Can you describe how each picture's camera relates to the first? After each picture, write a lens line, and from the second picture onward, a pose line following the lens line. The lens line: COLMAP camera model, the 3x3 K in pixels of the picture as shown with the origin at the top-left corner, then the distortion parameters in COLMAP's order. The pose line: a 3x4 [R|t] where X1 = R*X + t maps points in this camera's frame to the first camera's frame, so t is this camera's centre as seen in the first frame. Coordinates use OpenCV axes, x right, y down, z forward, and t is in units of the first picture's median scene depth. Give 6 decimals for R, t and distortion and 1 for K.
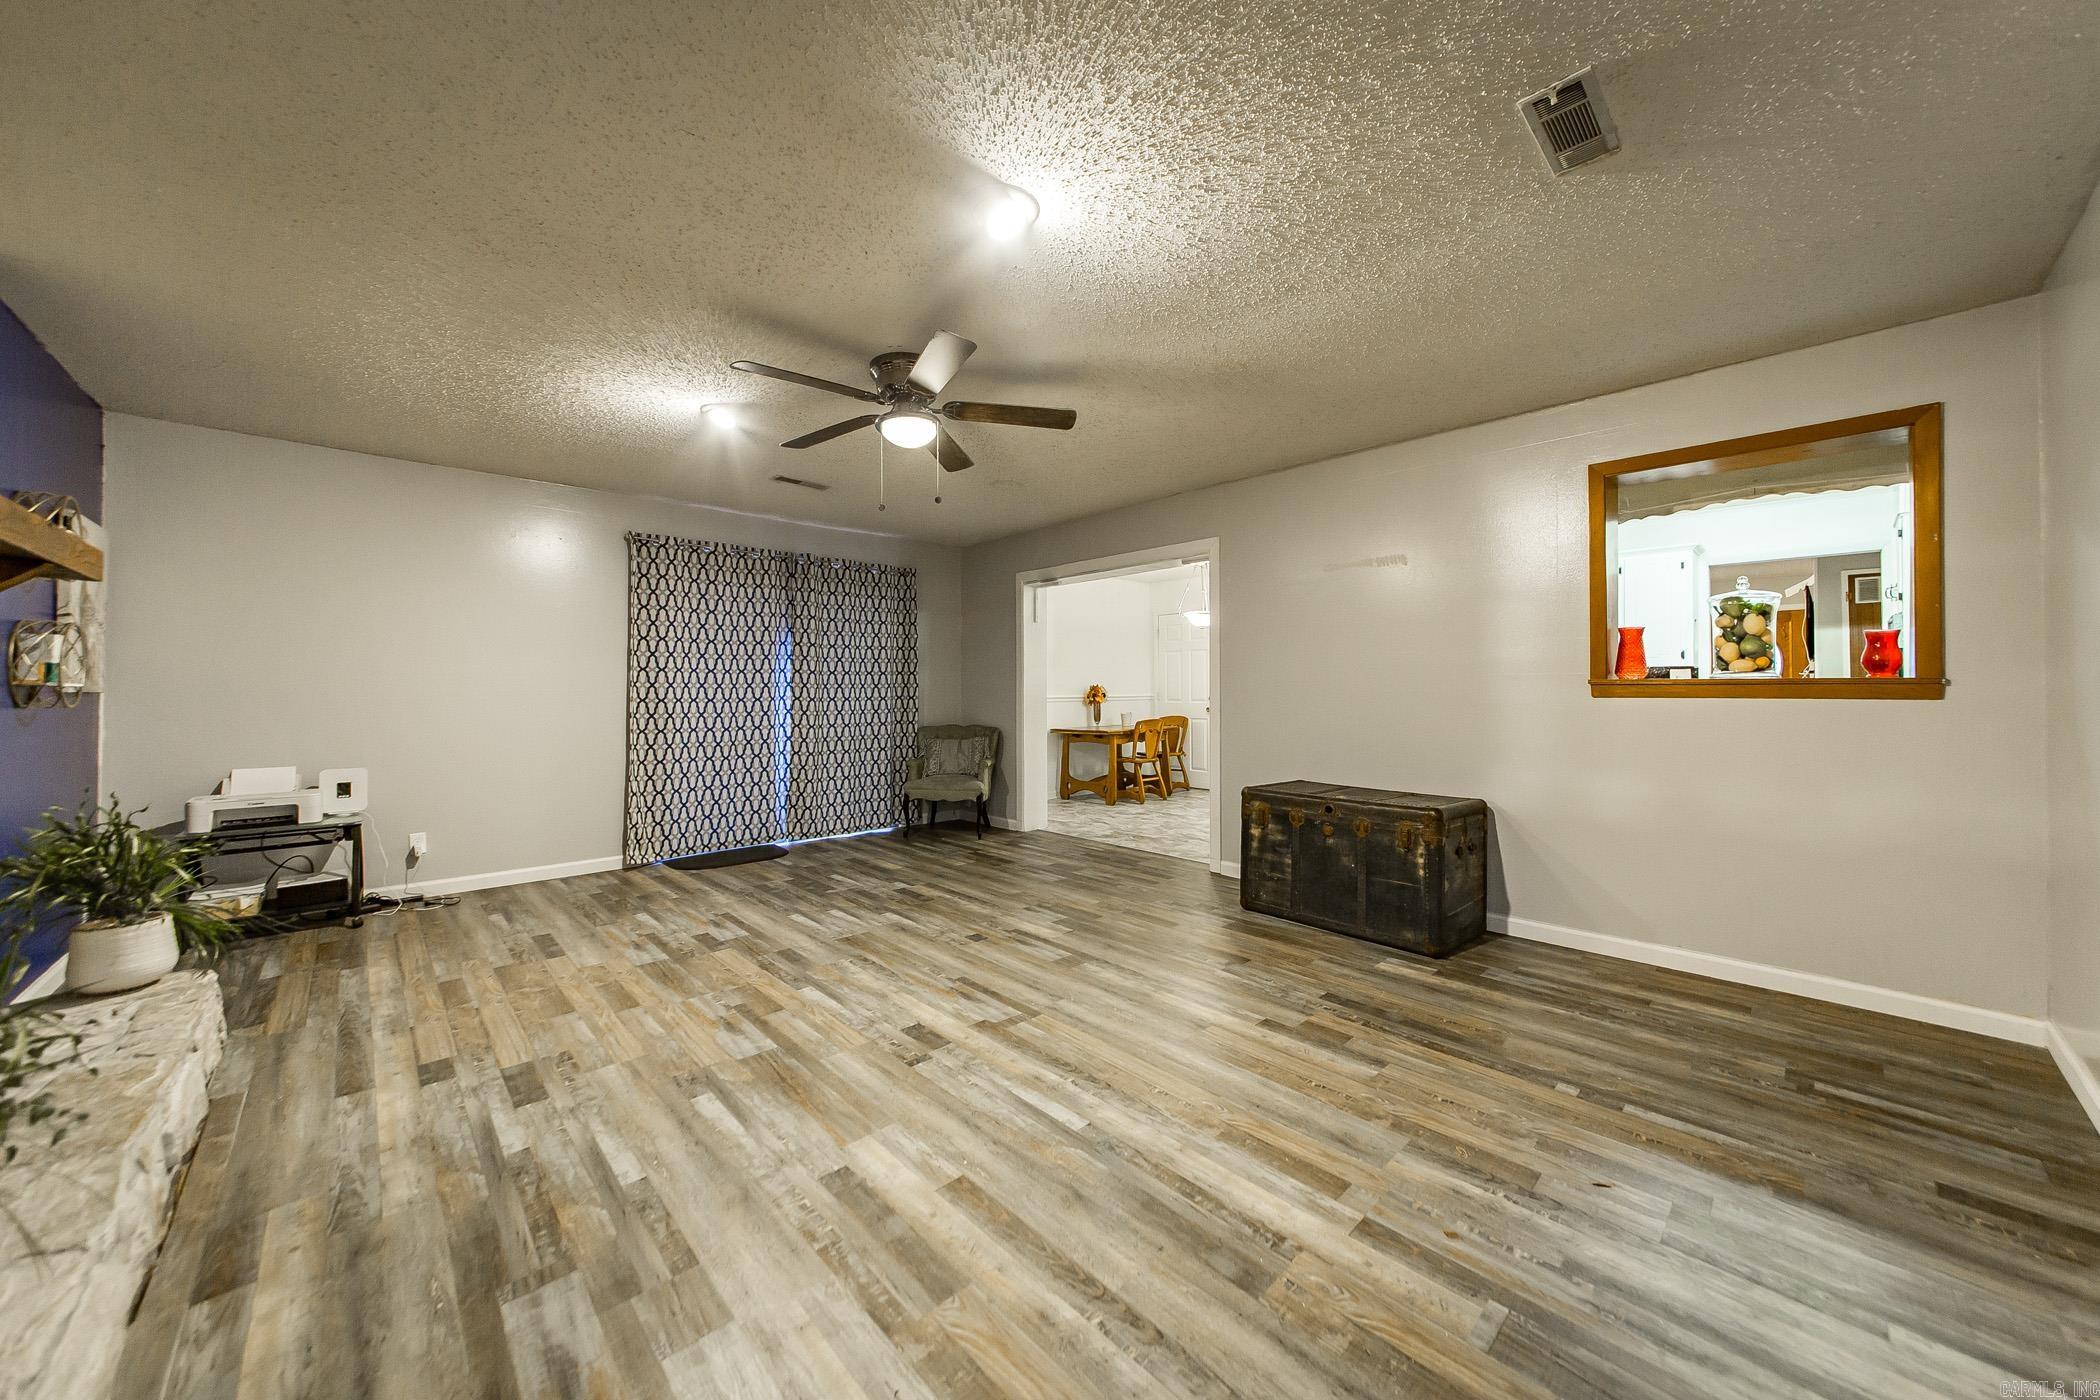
lens RADIAL K [[750.1, 0, 1038.8], [0, 750.1, 697.3], [0, 0, 1]] dist [-0.006353, -0.000198]
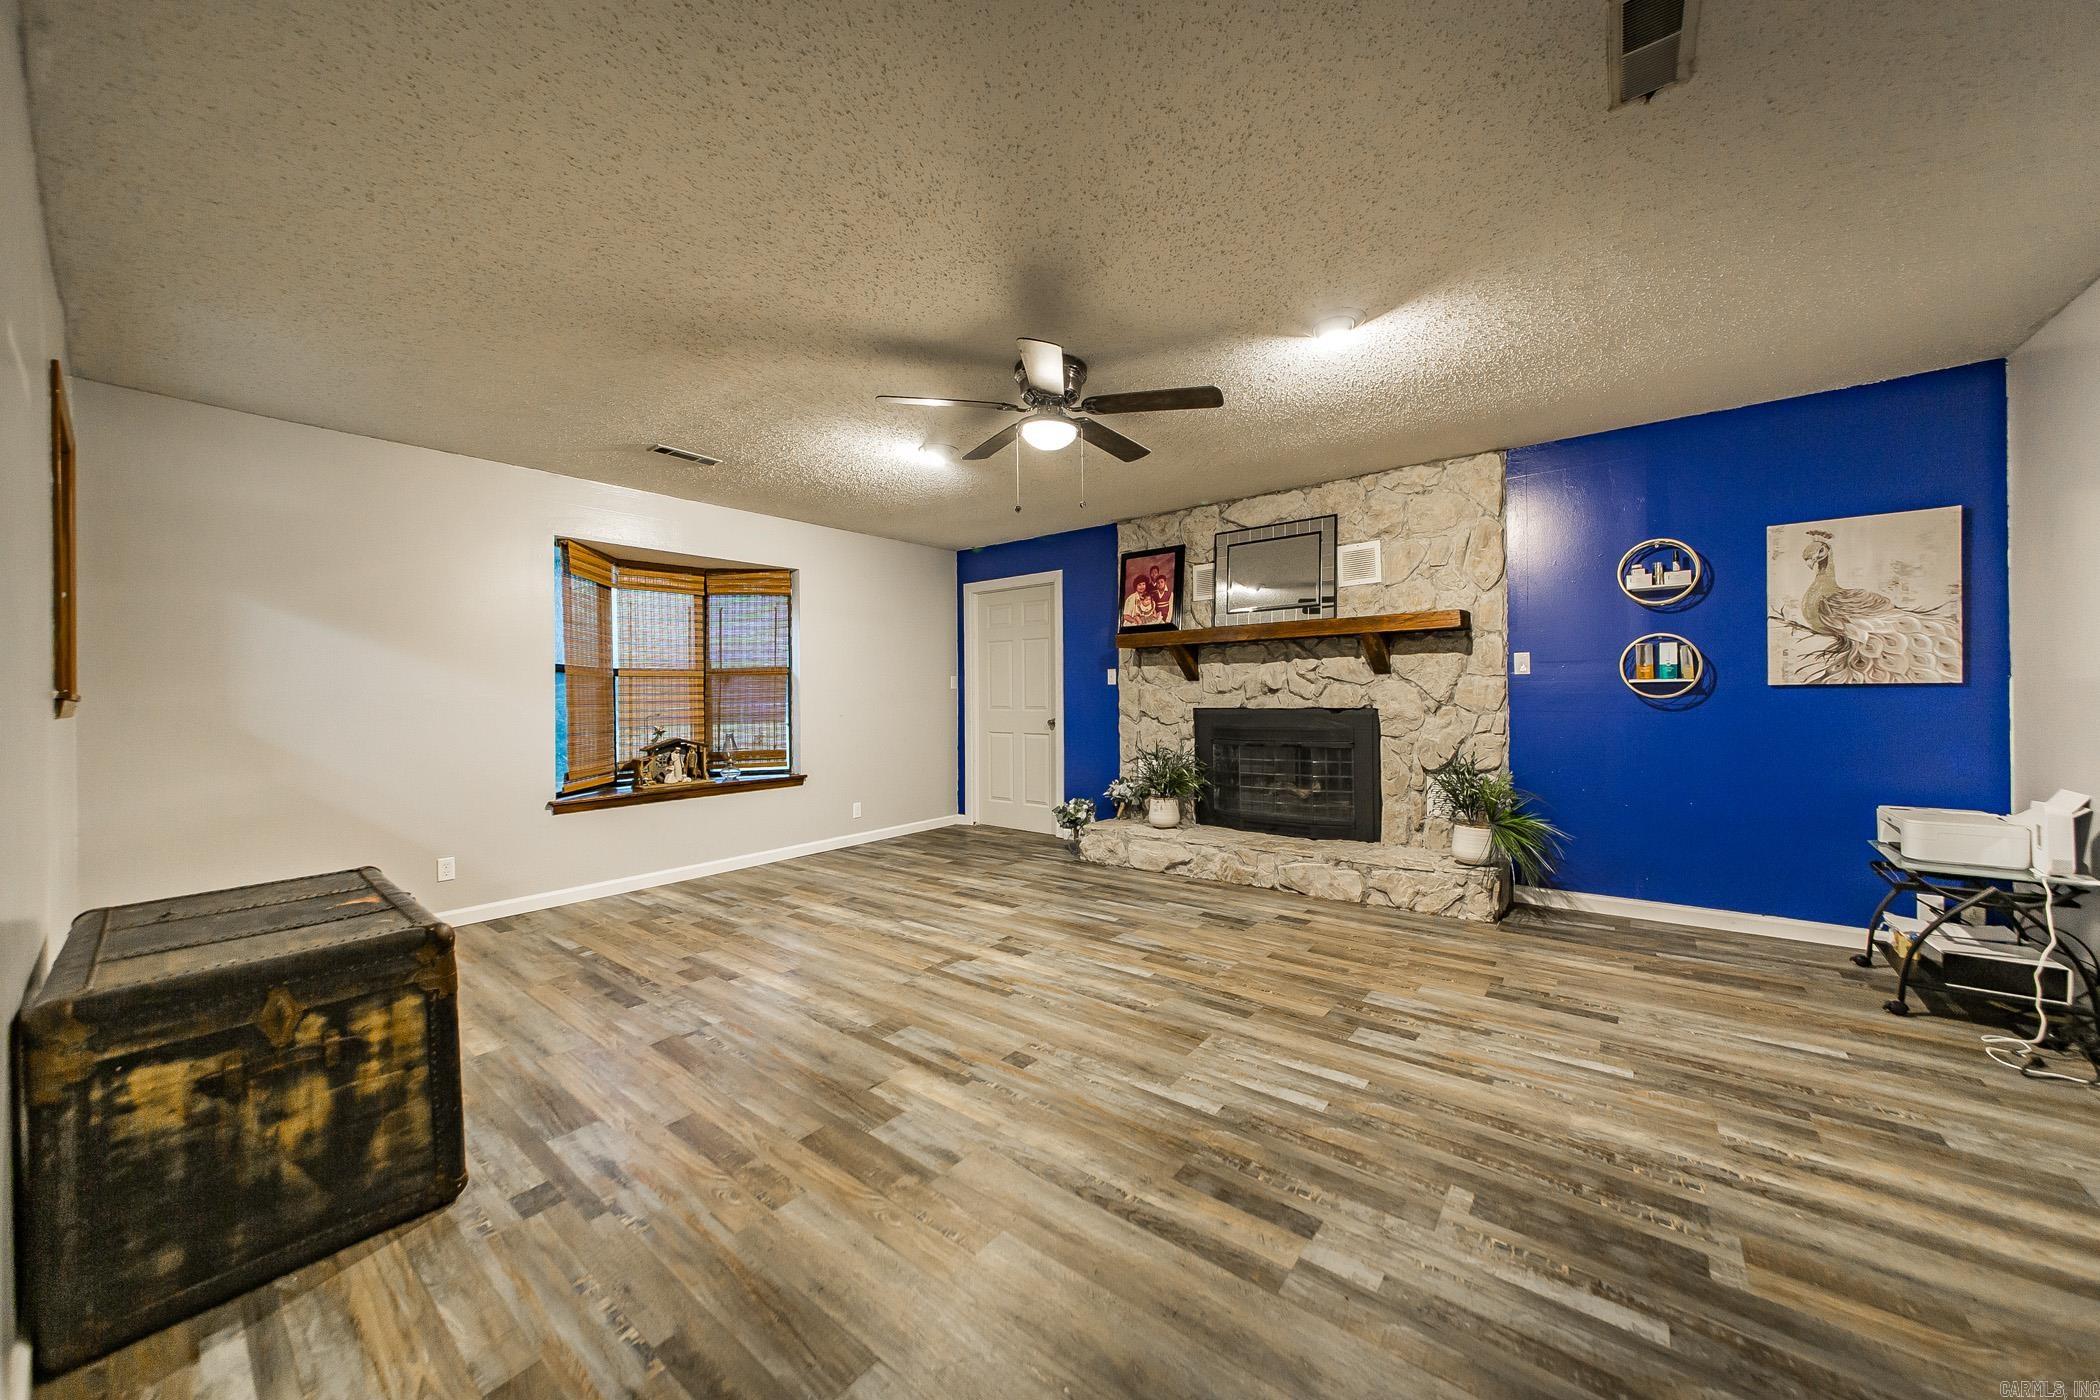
lens RADIAL K [[750.1, 0, 1063.4], [0, 750.1, 696.6], [0, 0, 1]] dist [-0.006353, -0.000198]
pose [[-0.983031, 0.015012, -0.182822, -0.003596], [0.013100, 0.999846, 0.011658, -0.021475], [0.182969, 0.009066, -0.983077, 2.251813]]
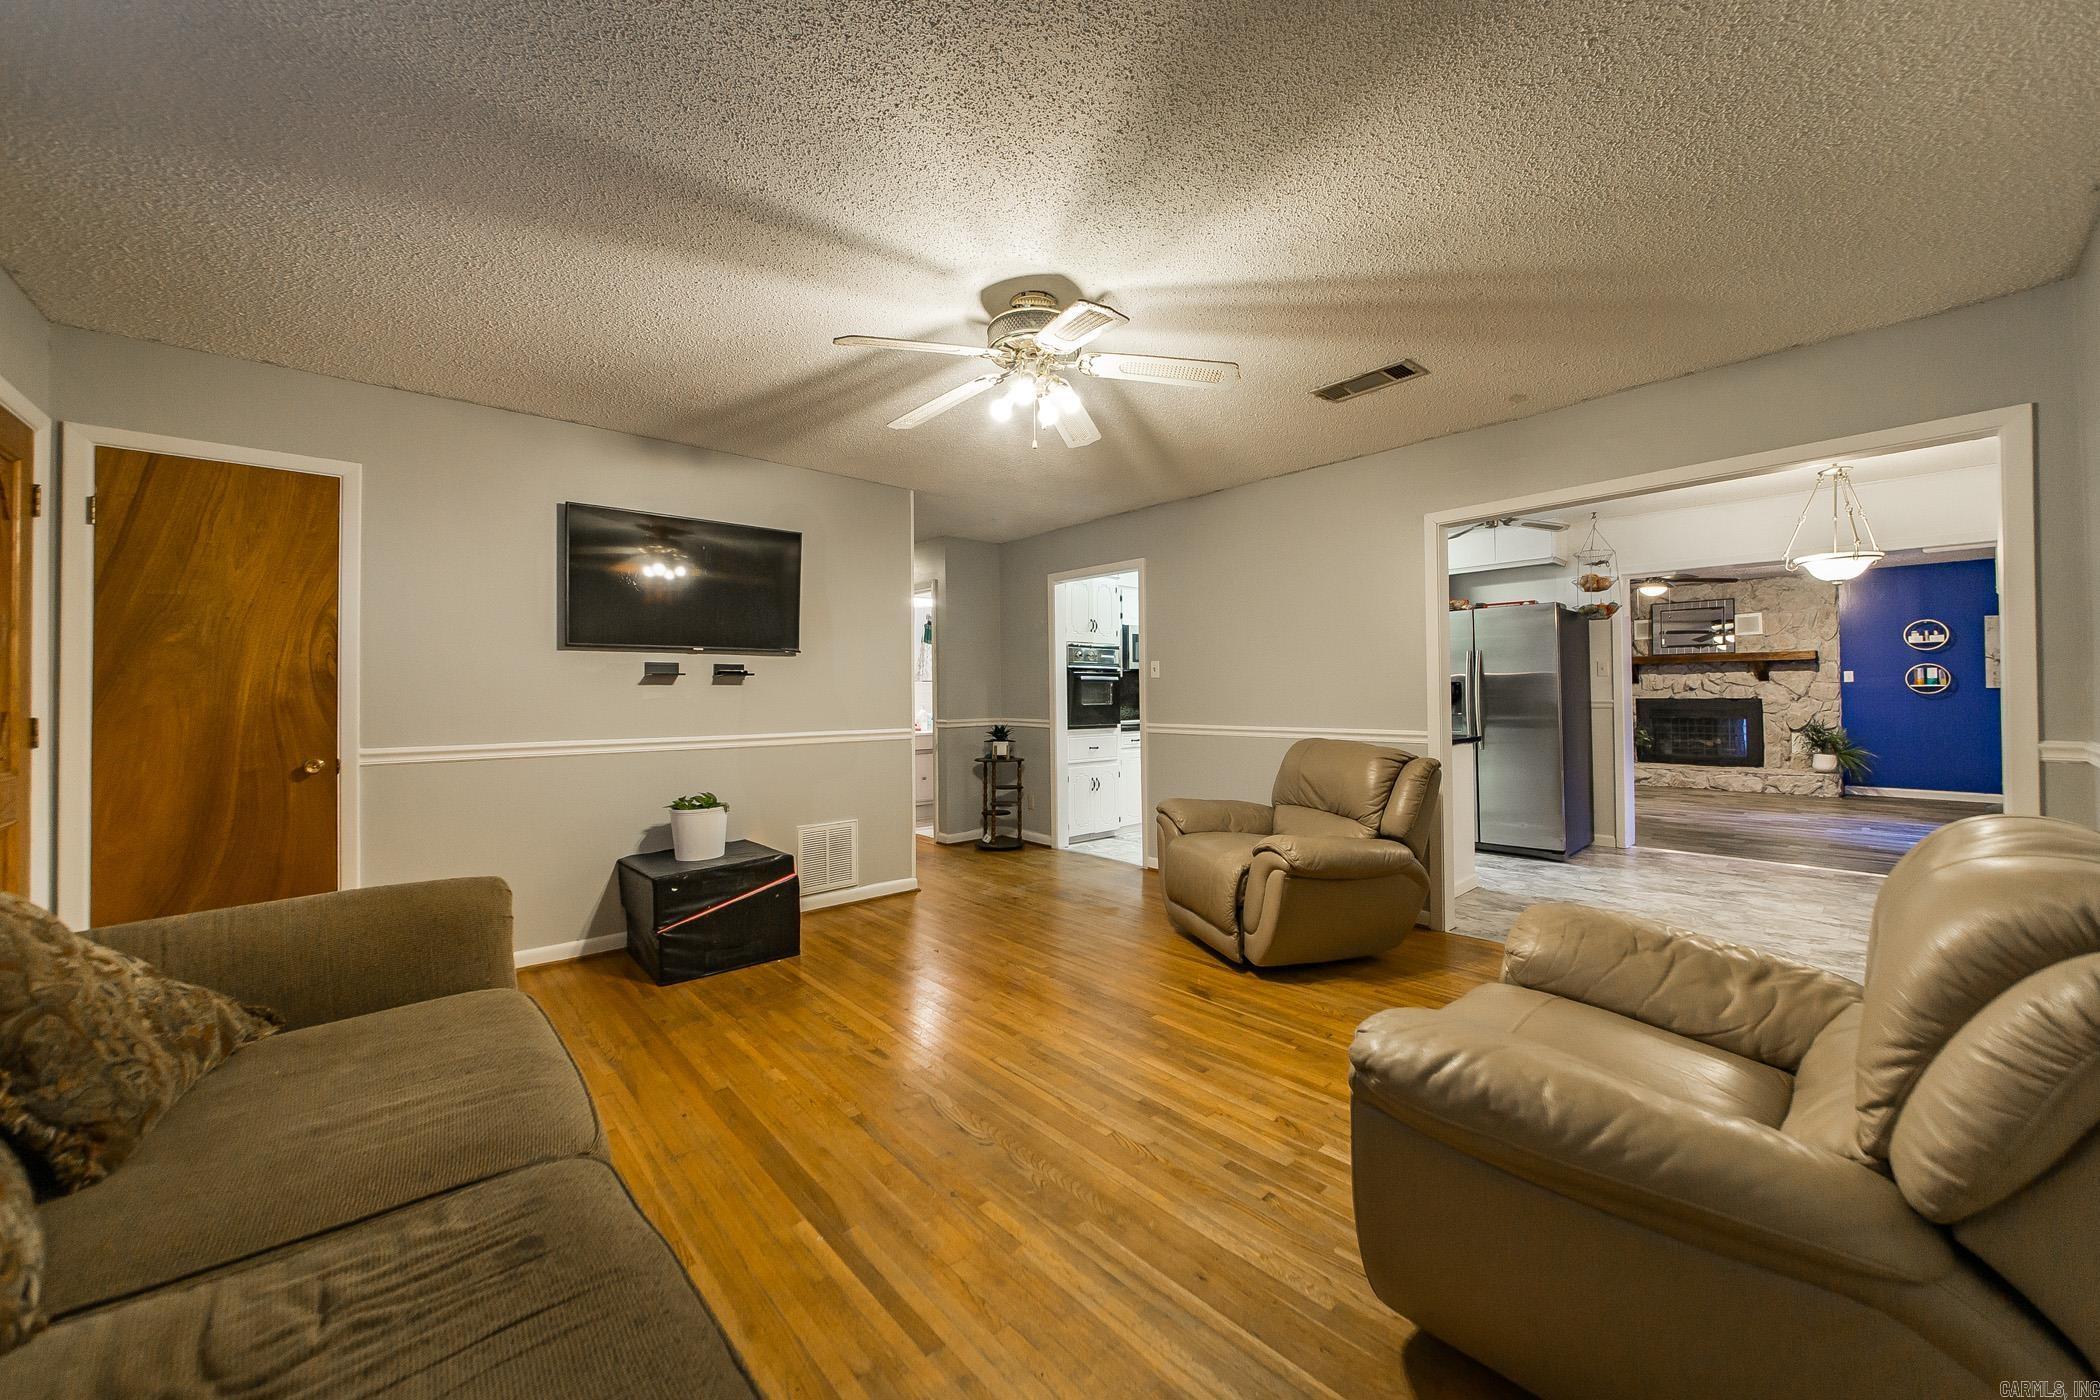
lens RADIAL K [[750.1, 0, 1081.8], [0, 750.1, 677.2], [0, 0, 1]] dist [-0.006353, -0.000198]
pose [[-0.999924, 0.009616, -0.007651, 2.110229], [0.009700, 0.999893, -0.010979, -0.054724], [0.007545, -0.011053, -0.999910, 4.082656]]
